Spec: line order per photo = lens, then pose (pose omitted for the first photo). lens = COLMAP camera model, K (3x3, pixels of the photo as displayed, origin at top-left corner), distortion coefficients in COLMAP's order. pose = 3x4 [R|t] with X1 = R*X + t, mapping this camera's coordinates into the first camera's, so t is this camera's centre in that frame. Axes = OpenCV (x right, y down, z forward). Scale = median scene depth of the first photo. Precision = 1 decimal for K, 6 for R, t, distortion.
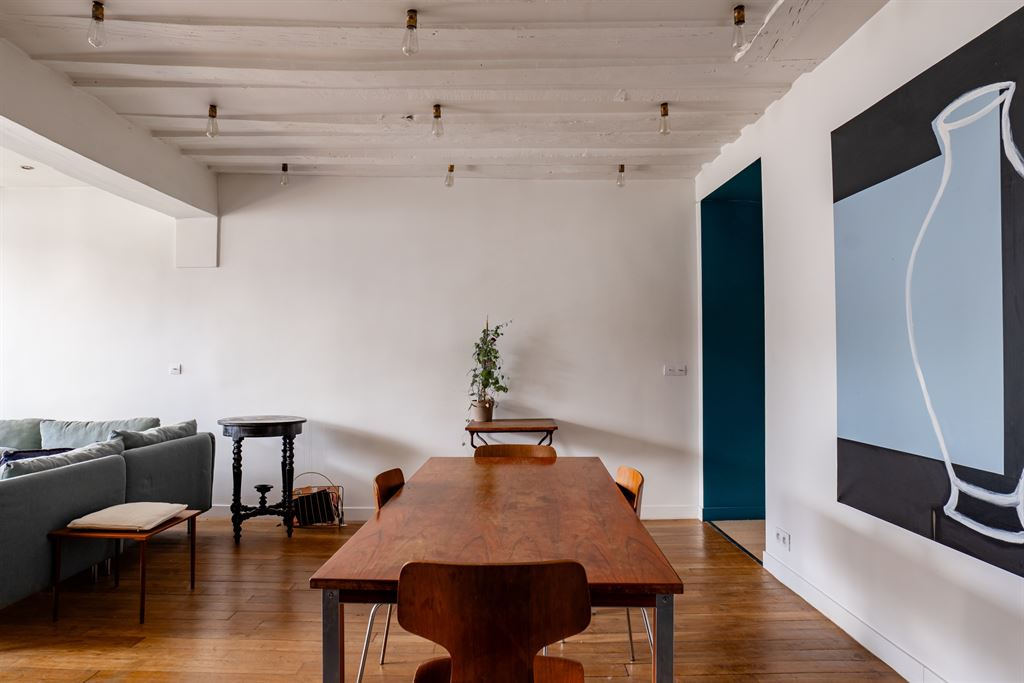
lens RADIAL K [[604.5, 0, 524.2], [0, 604.5, 346.1], [0, 0, 1]] dist [-0.032837, 0.019919]
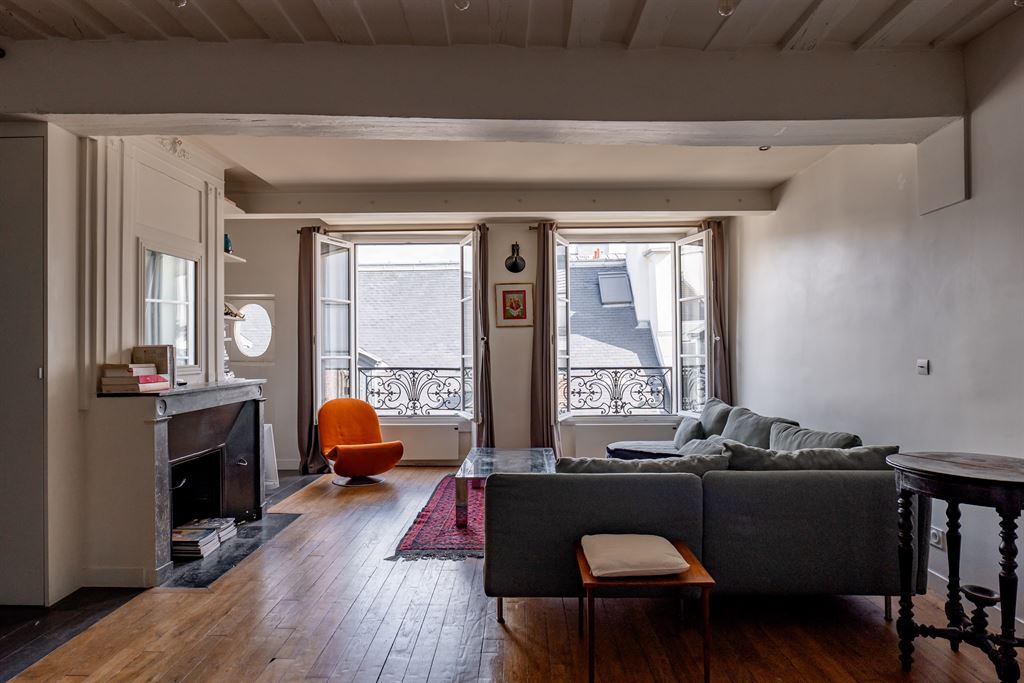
lens RADIAL K [[604.5, 0, 524.2], [0, 604.5, 346.1], [0, 0, 1]] dist [-0.032837, 0.019919]
pose [[-0.010078, -0.014299, -0.999847, 0.104229], [0.029910, 0.999446, -0.014595, 0.012922], [0.999502, -0.030053, -0.009645, 0.627907]]
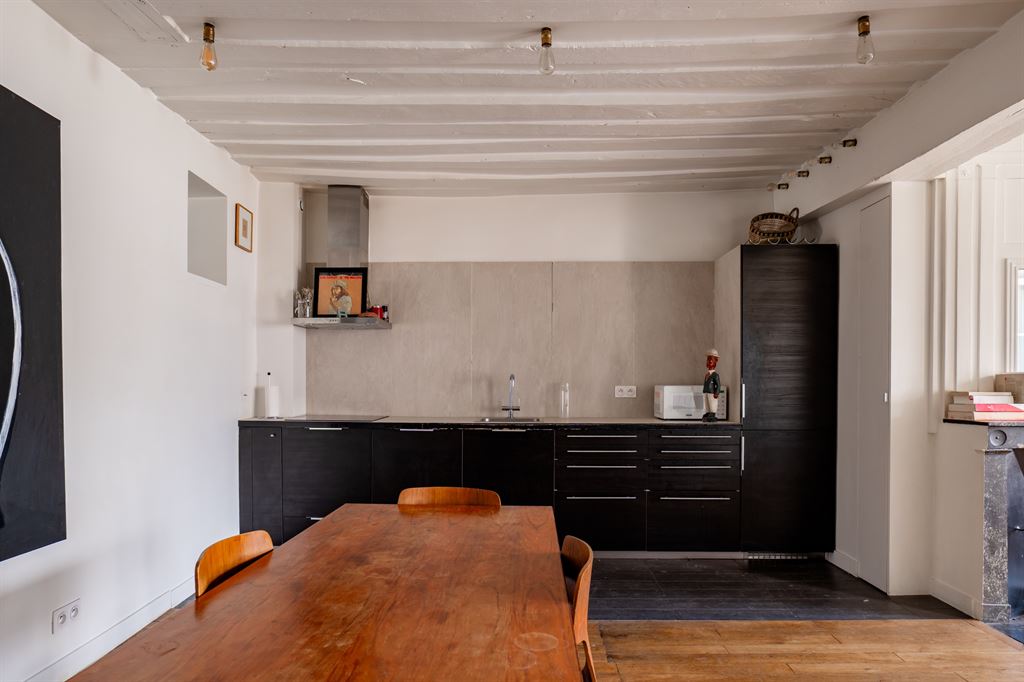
lens RADIAL K [[622.3, 0, 512.0], [0, 622.3, 391.4], [0, 0, 1]] dist [0.028559, 0.000286]
pose [[-0.999863, -0.006063, 0.015408, -0.088922], [-0.006260, 0.999899, -0.012754, 0.023655], [-0.015329, -0.012849, -0.999800, 0.946040]]
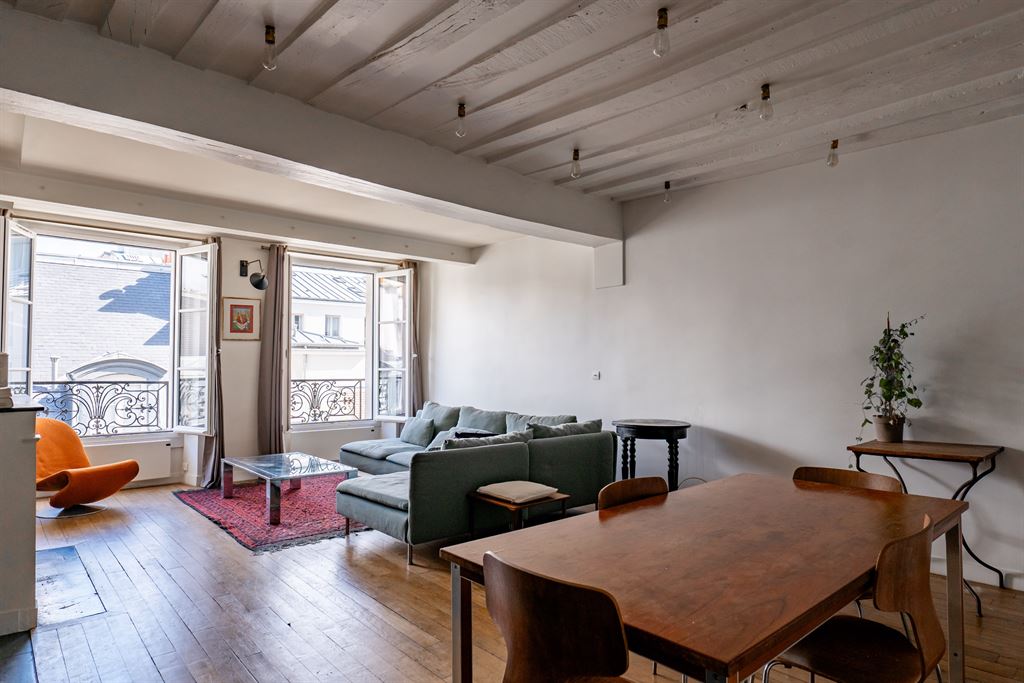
lens RADIAL K [[604.5, 0, 524.2], [0, 604.5, 346.1], [0, 0, 1]] dist [-0.032837, 0.019919]
pose [[0.682376, -0.027789, -0.730473, 0.212392], [0.018928, 0.999614, -0.020346, 0.002932], [0.730757, 0.000057, 0.682638, 0.098827]]
